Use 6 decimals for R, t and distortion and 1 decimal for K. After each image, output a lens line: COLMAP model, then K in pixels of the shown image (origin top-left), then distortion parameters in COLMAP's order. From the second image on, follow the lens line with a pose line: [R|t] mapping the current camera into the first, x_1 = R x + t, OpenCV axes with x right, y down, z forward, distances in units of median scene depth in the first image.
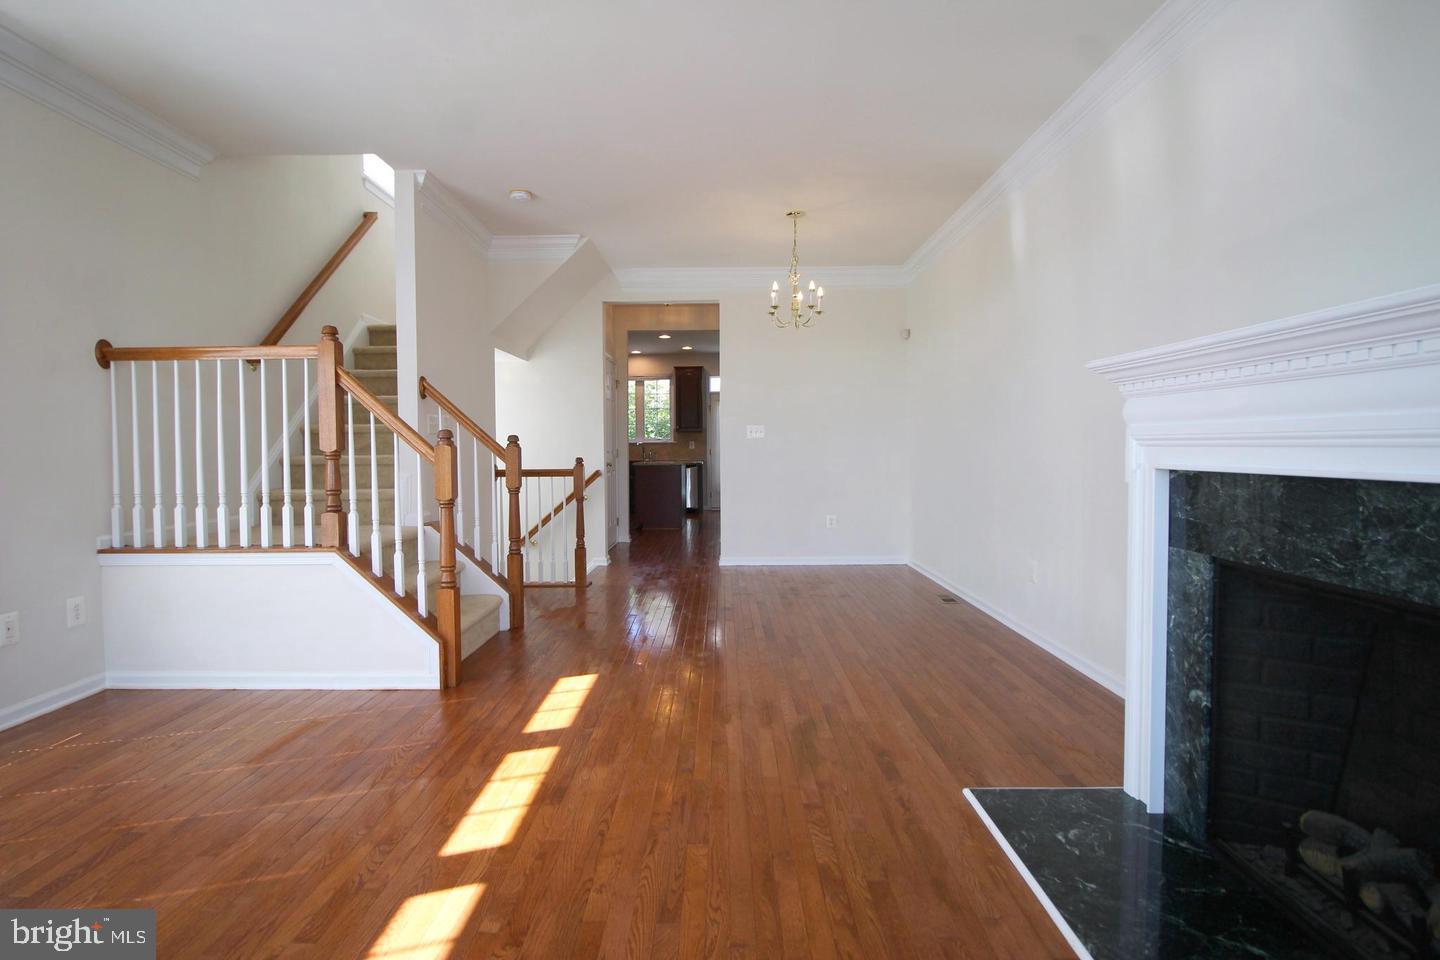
lens RADIAL K [[691.7, 0, 714.8], [0, 691.7, 471.3], [0, 0, 1]] dist [0.002097, 0.000050]
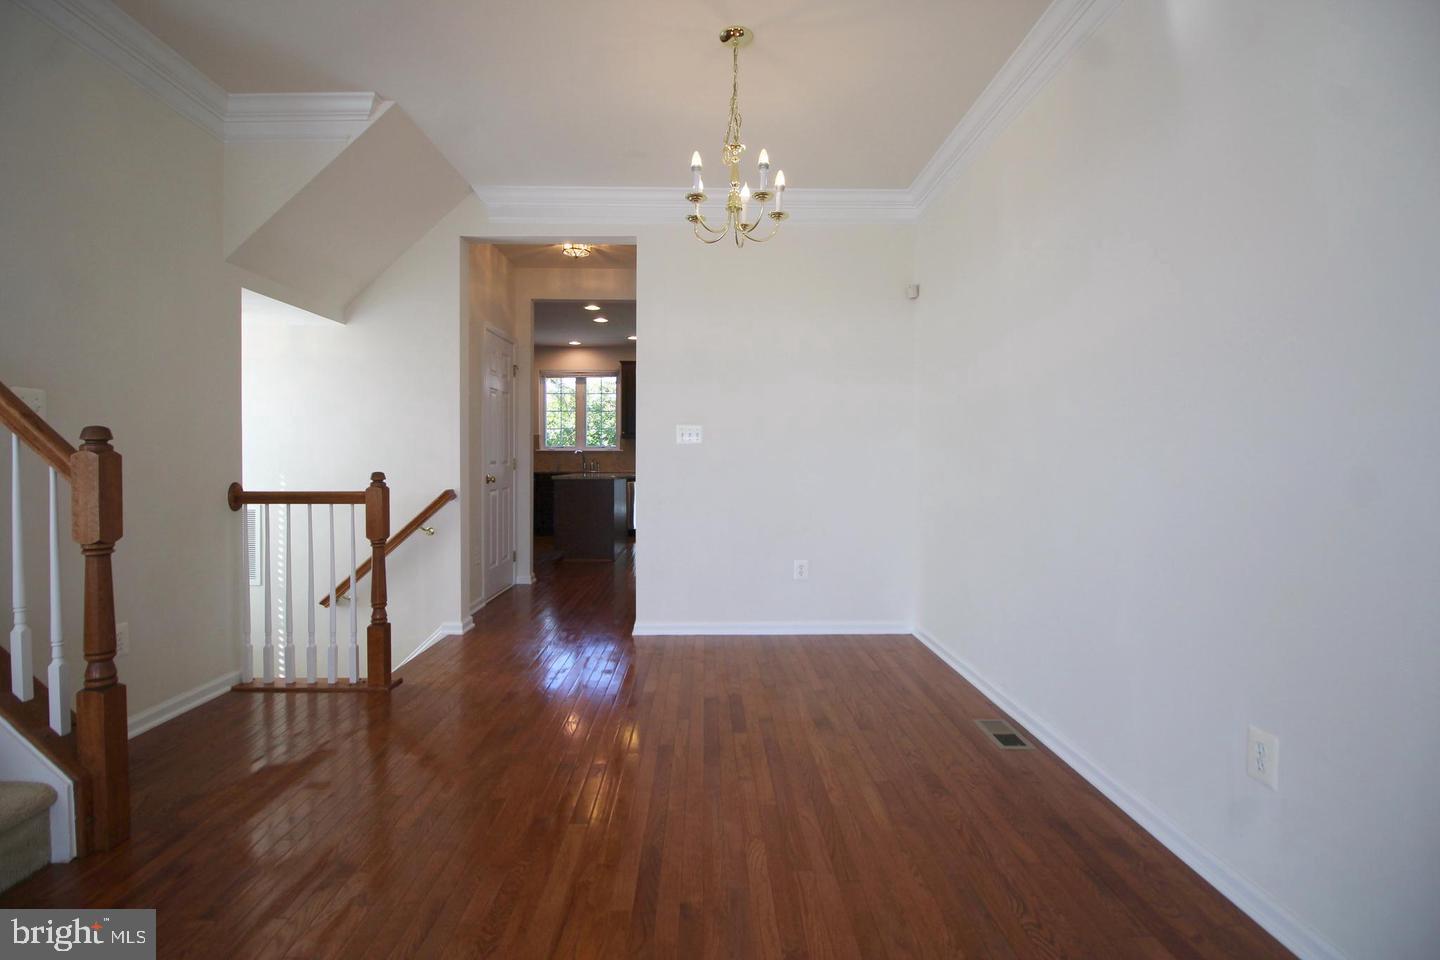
lens RADIAL K [[663.1, 0, 713.5], [0, 663.1, 468.5], [0, 0, 1]] dist [-0.013203, -0.001230]
pose [[0.999619, 0.010306, 0.025602, 0.066850], [-0.009854, 0.999794, -0.017716, -0.013396], [-0.025780, 0.017457, 0.999515, 0.361572]]
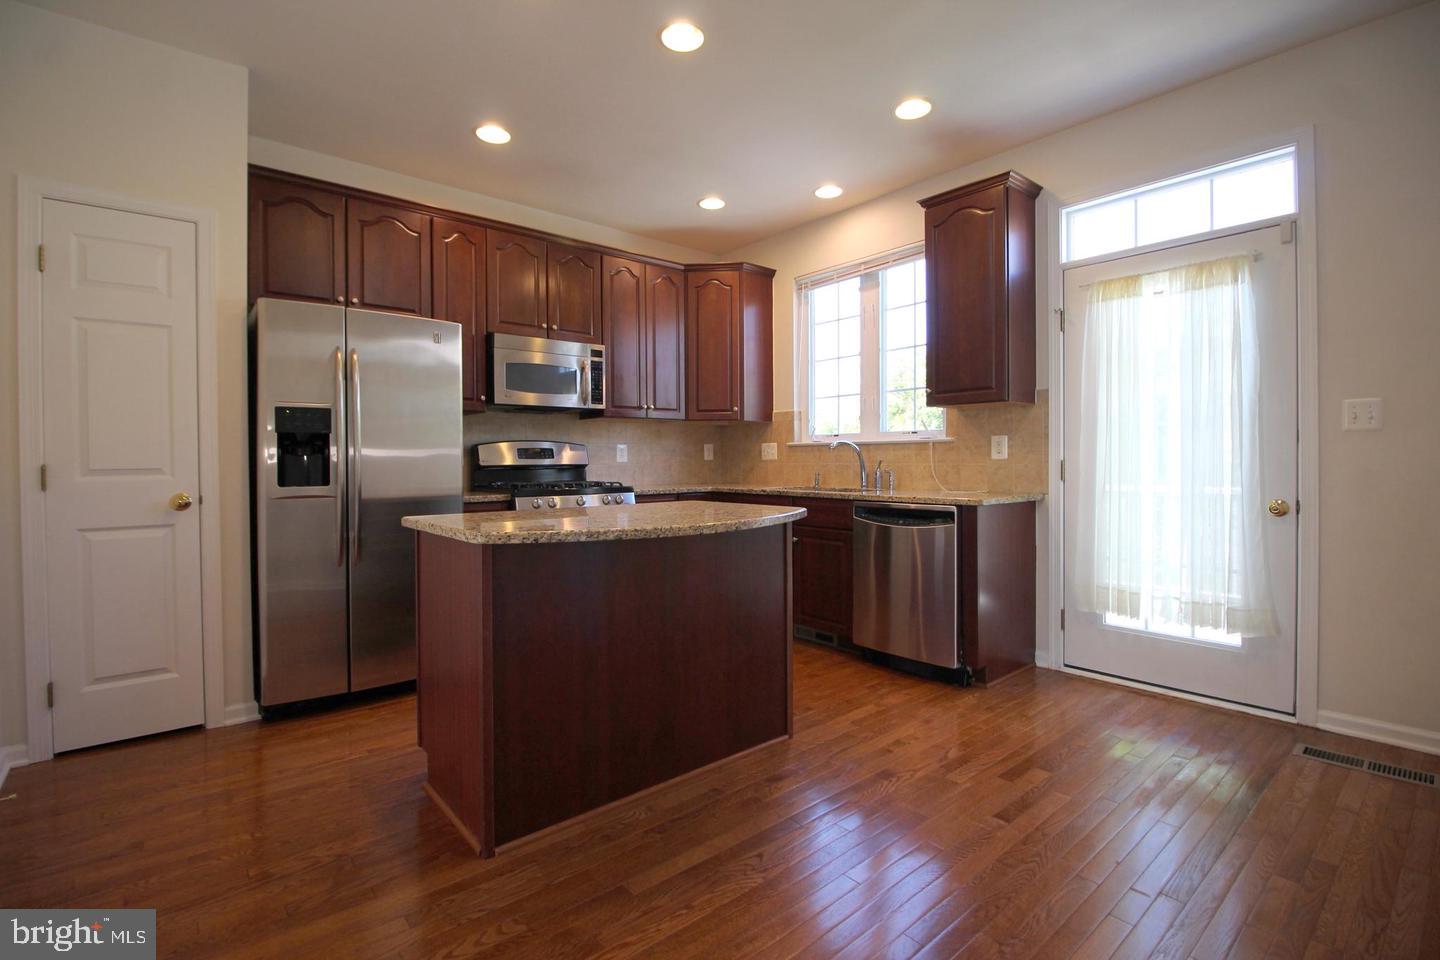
lens RADIAL K [[663.1, 0, 717.5], [0, 663.1, 465.3], [0, 0, 1]] dist [-0.013203, -0.001230]
pose [[0.651547, 0.014205, -0.758475, 0.211298], [-0.026320, 0.999646, -0.003888, -0.049354], [0.758151, 0.022497, 0.651691, 1.380703]]
